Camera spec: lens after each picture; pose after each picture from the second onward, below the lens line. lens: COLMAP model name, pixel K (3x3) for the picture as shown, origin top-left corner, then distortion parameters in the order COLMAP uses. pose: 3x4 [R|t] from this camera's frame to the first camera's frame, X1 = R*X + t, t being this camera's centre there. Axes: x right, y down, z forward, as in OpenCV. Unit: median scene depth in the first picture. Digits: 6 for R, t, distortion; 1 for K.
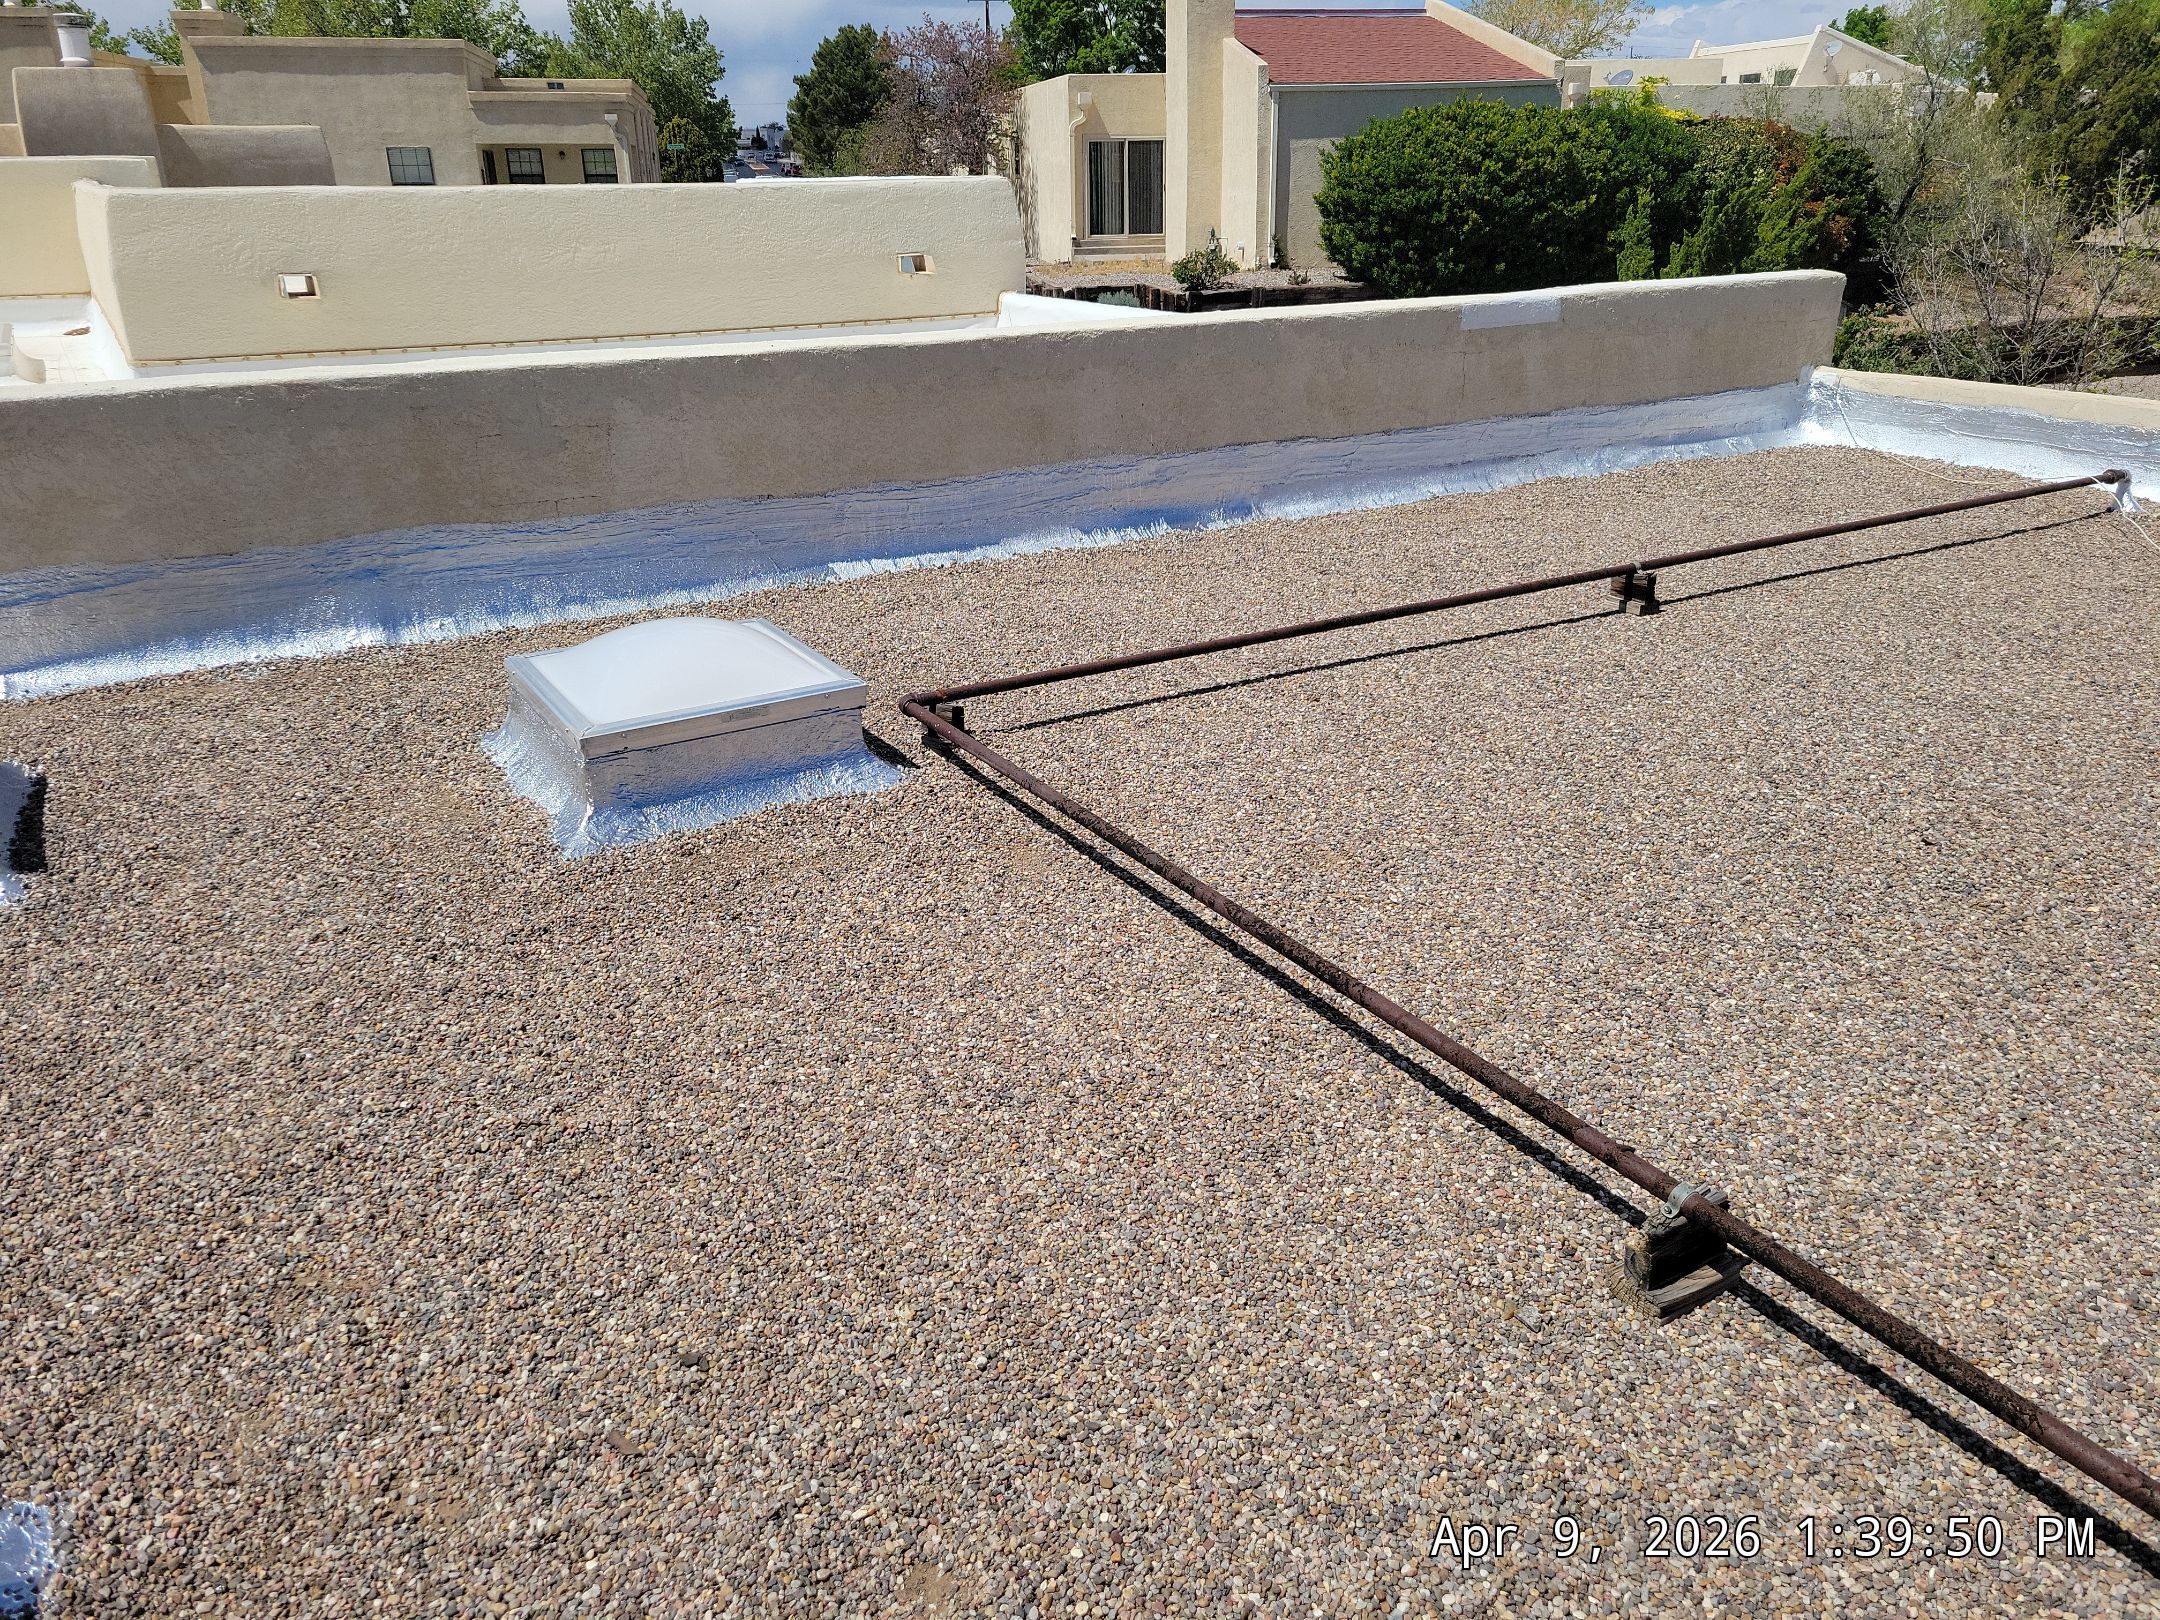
lens RADIAL K [[1642.6, 0, 1067.3], [0, 1642.6, 786.4], [0, 0, 1]] dist [0.066025, -0.044475]
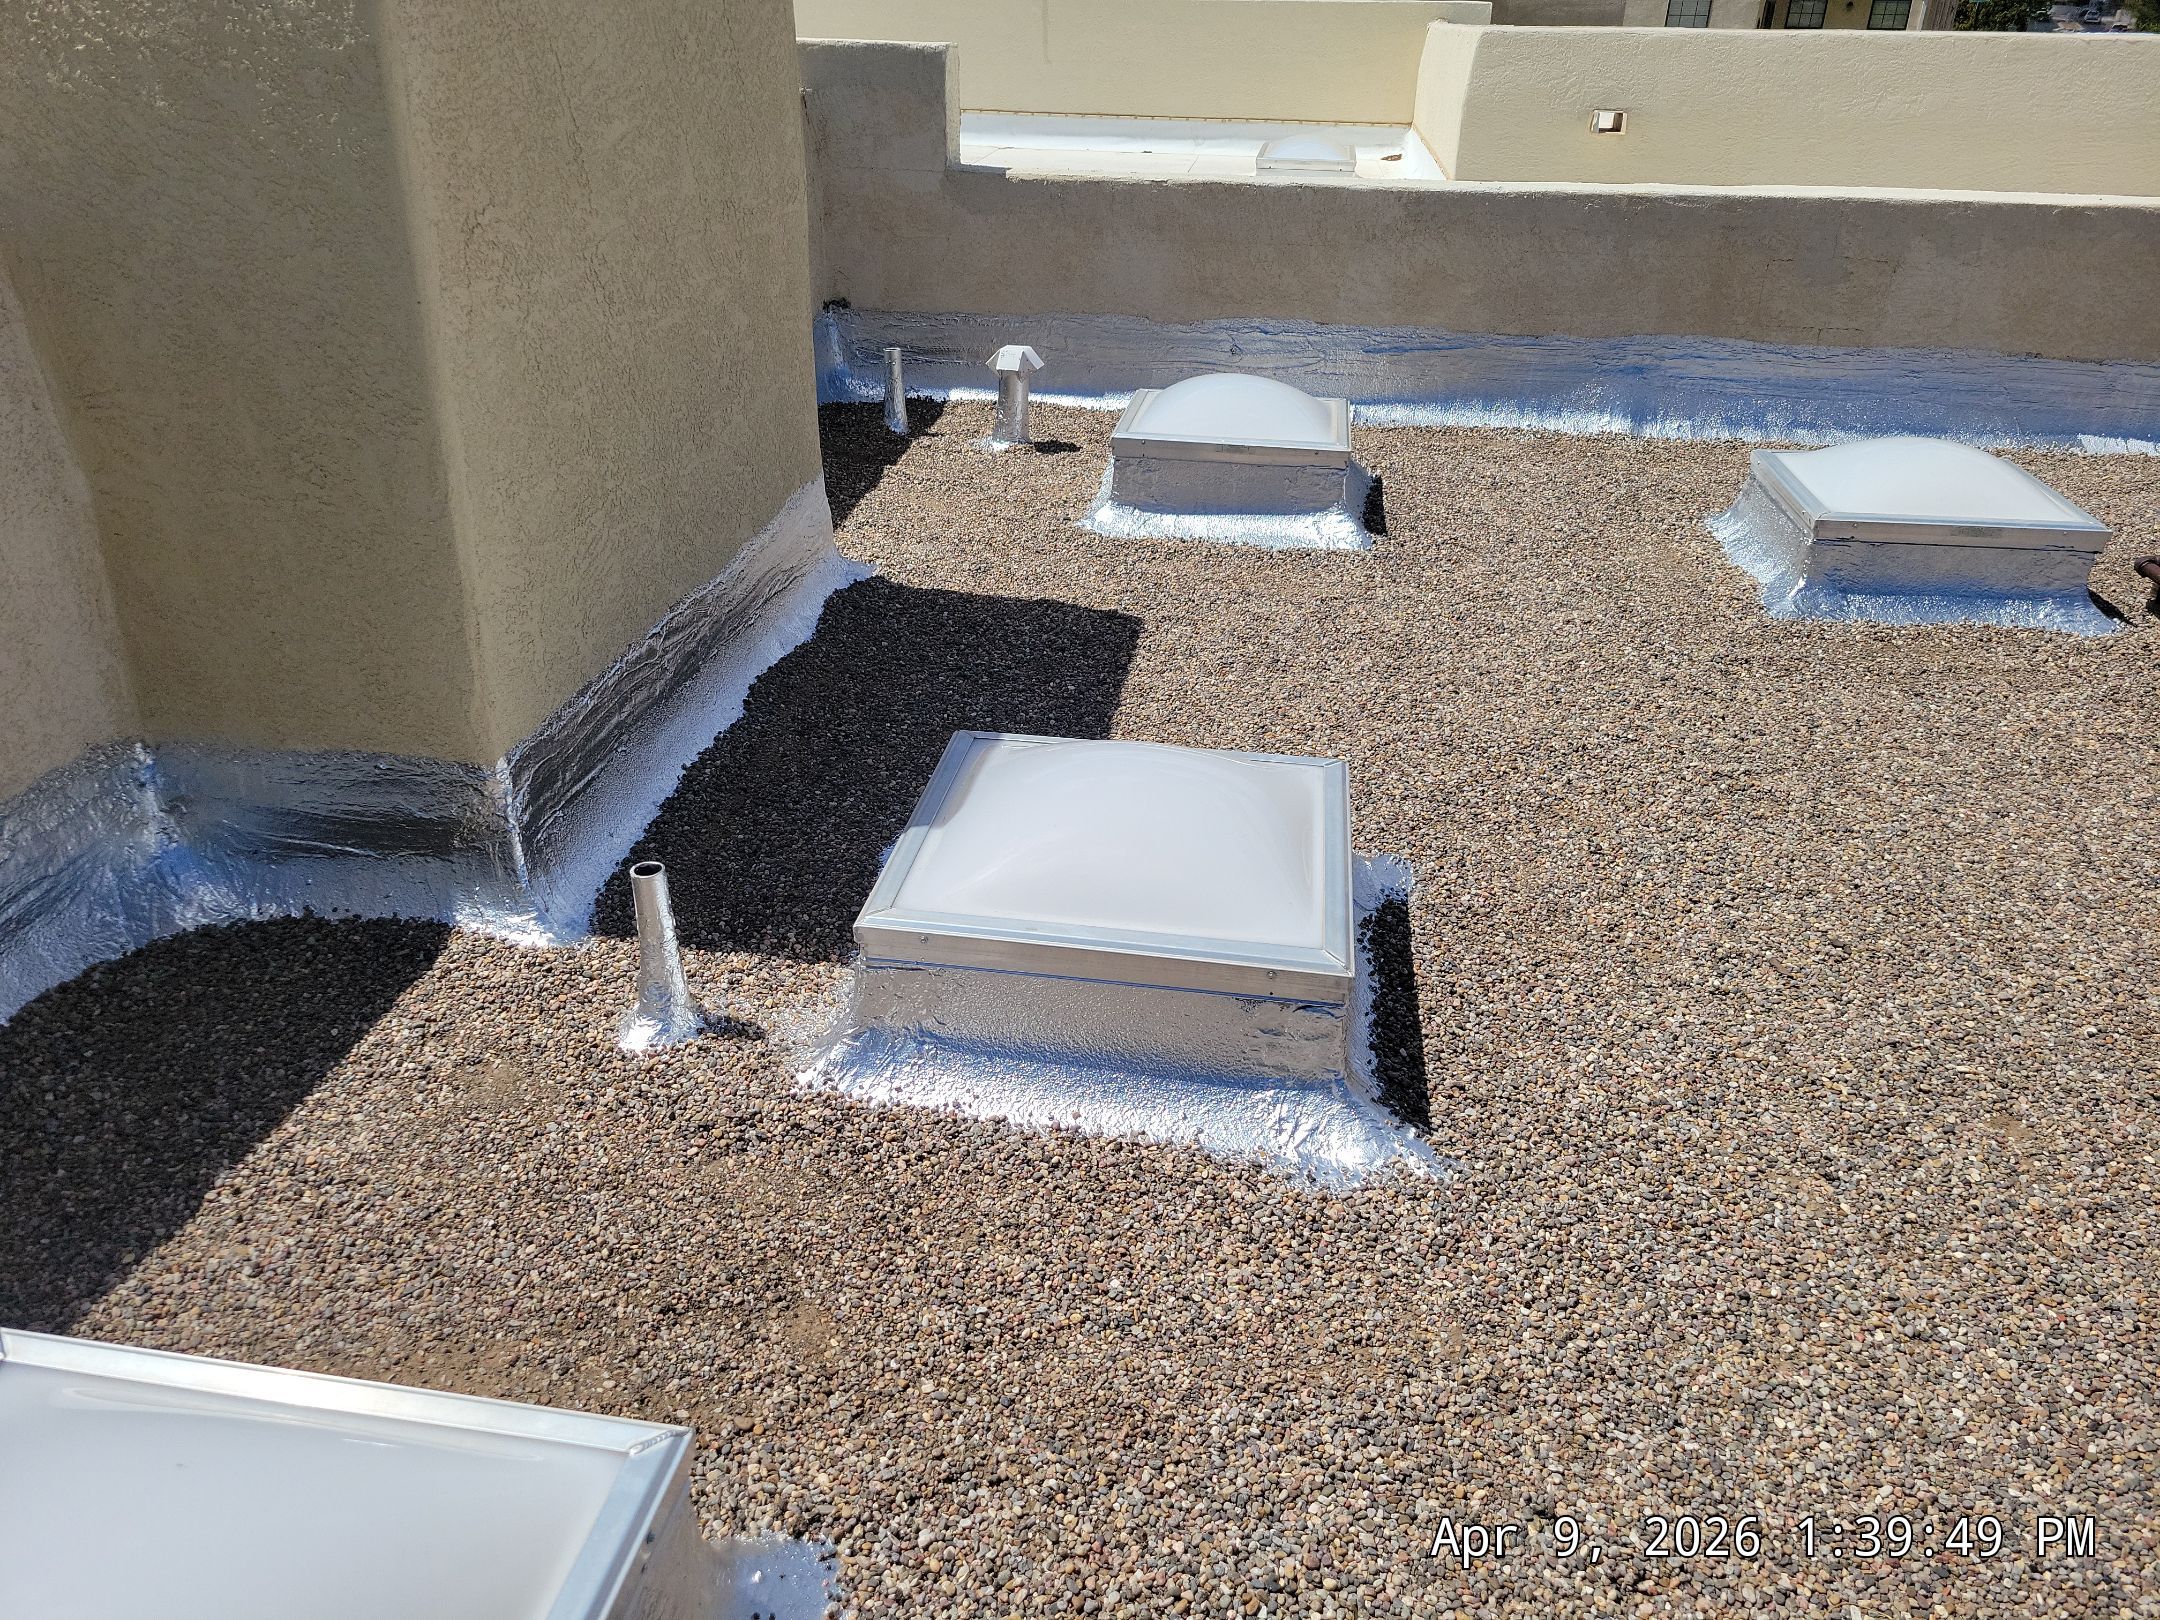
lens RADIAL K [[1643.3, 0, 1026.6], [0, 1643.3, 816.1], [0, 0, 1]] dist [0.064692, -0.052094]
pose [[0.774174, 0.298556, -0.558139, -0.010406], [-0.247954, 0.954345, 0.166564, 0.102525], [0.582386, 0.009443, 0.812857, -0.240416]]
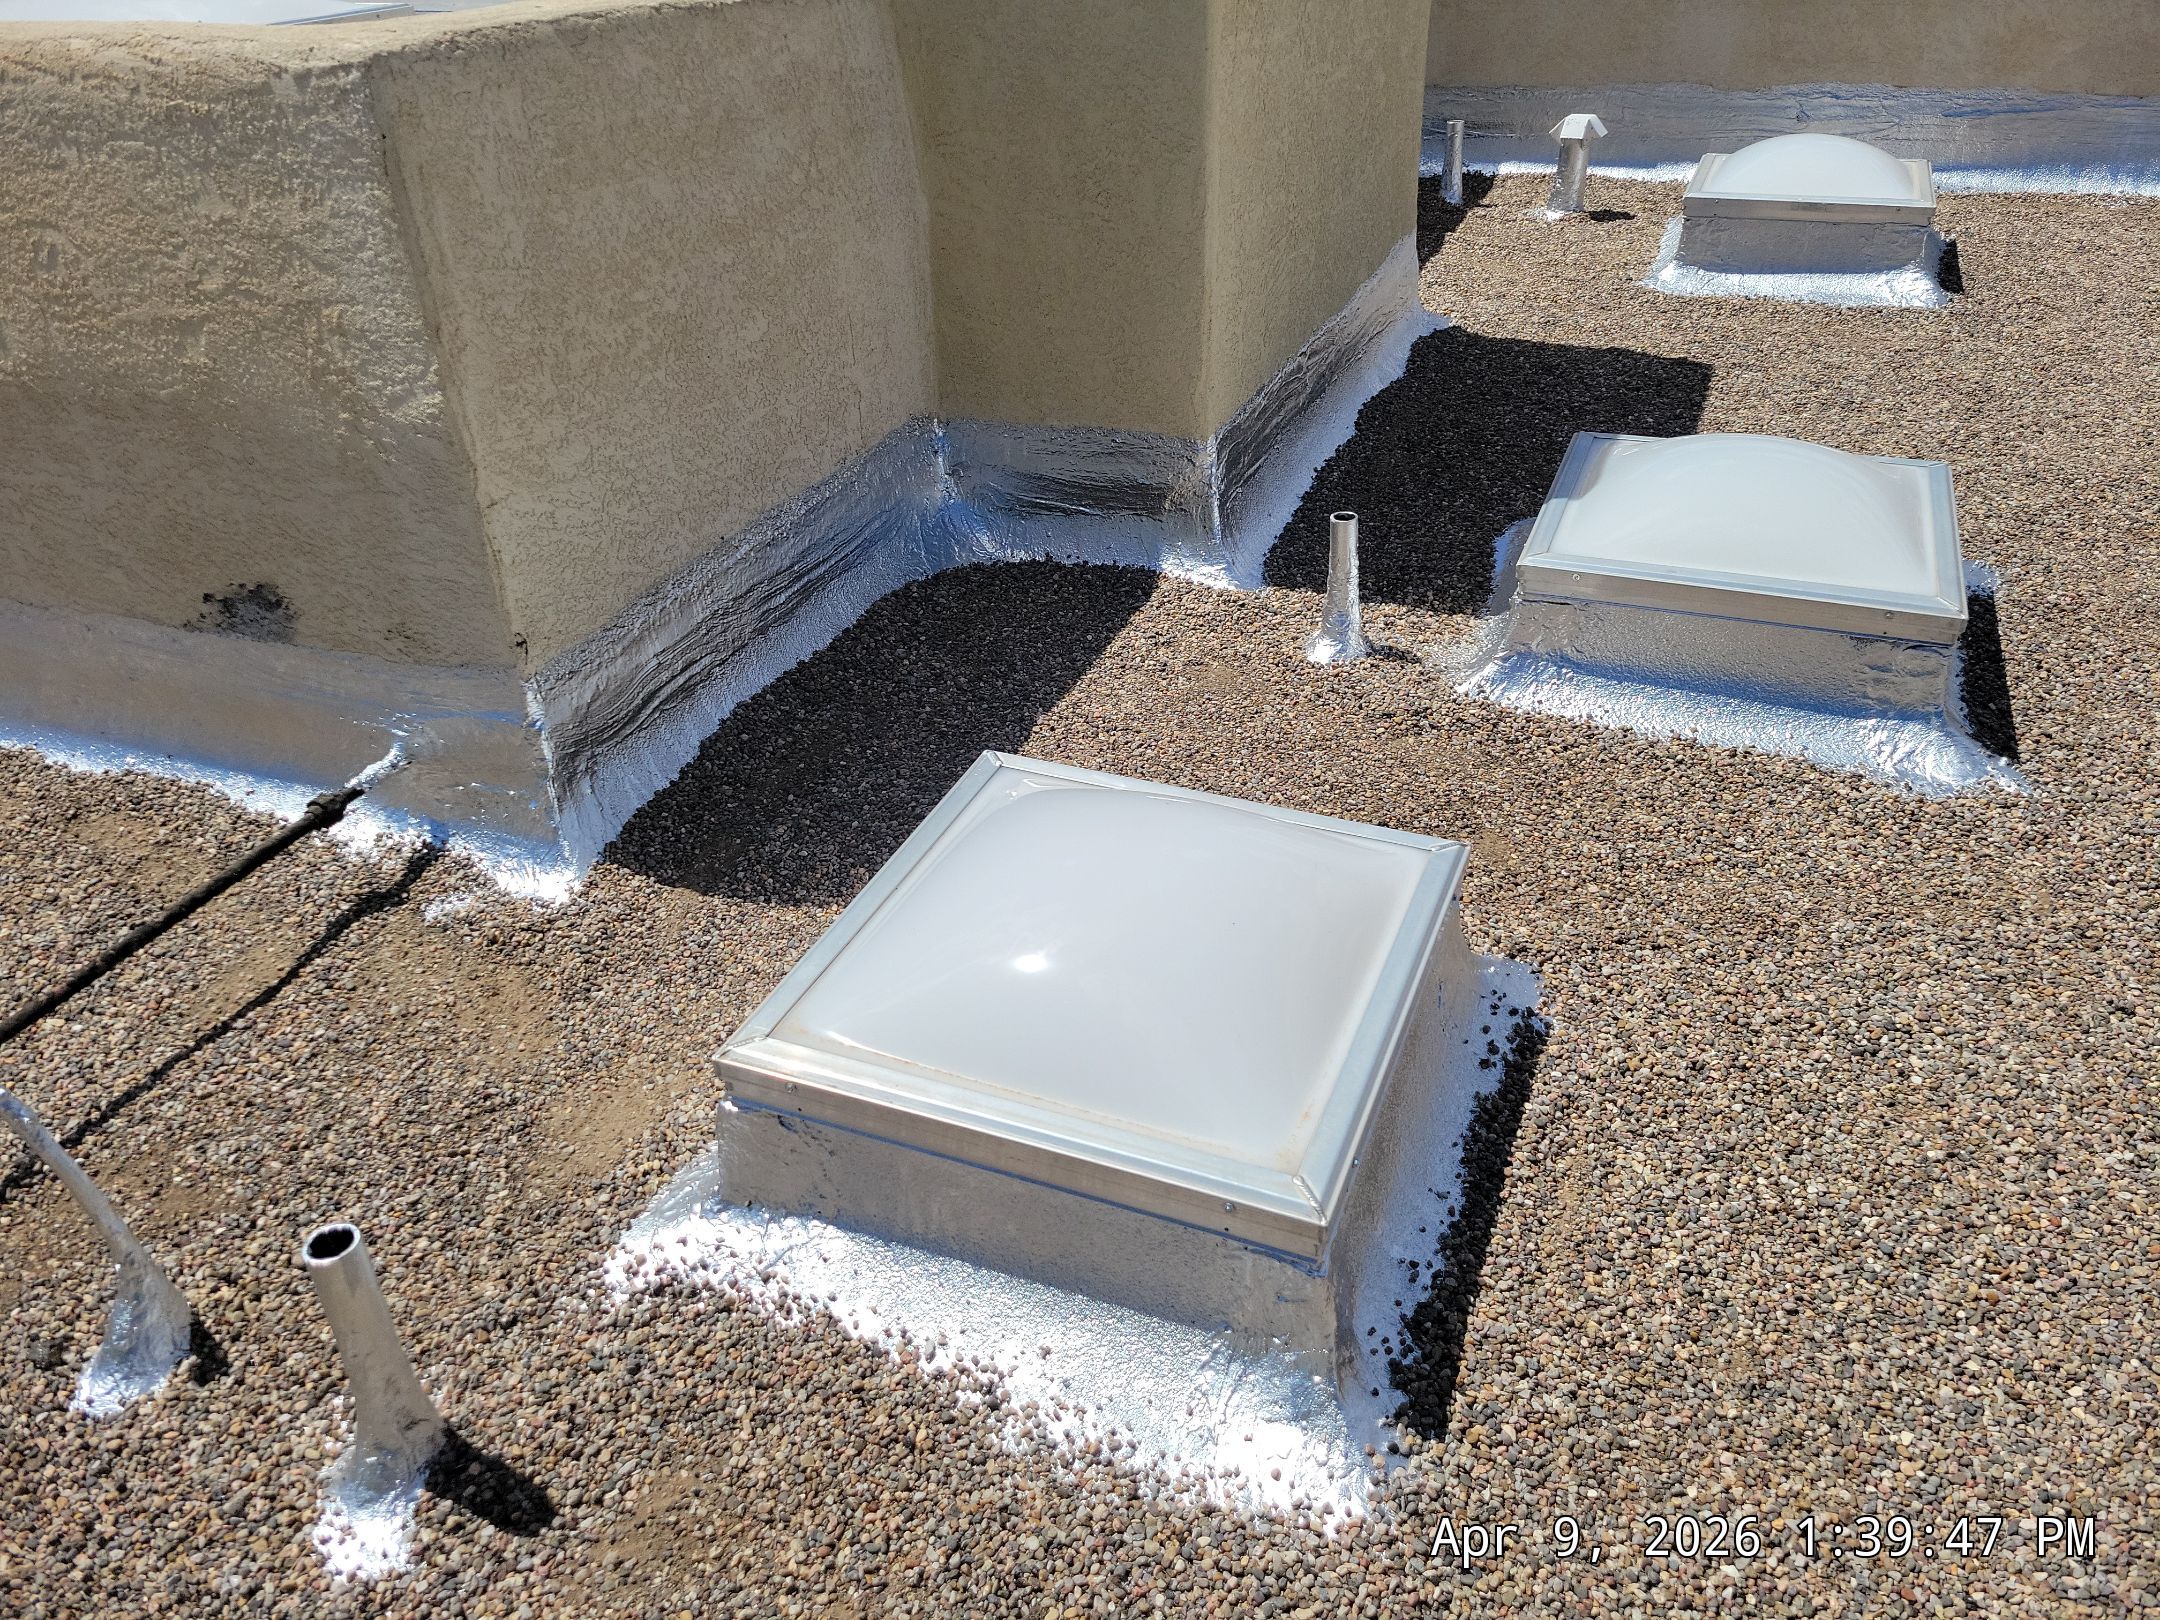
lens RADIAL K [[1642.6, 0, 1067.3], [0, 1642.6, 786.4], [0, 0, 1]] dist [0.066025, -0.044475]
pose [[0.615857, 0.394971, -0.681702, 0.037427], [-0.256380, 0.918635, 0.300630, 0.173752], [0.744976, -0.010370, 0.667011, -0.428944]]
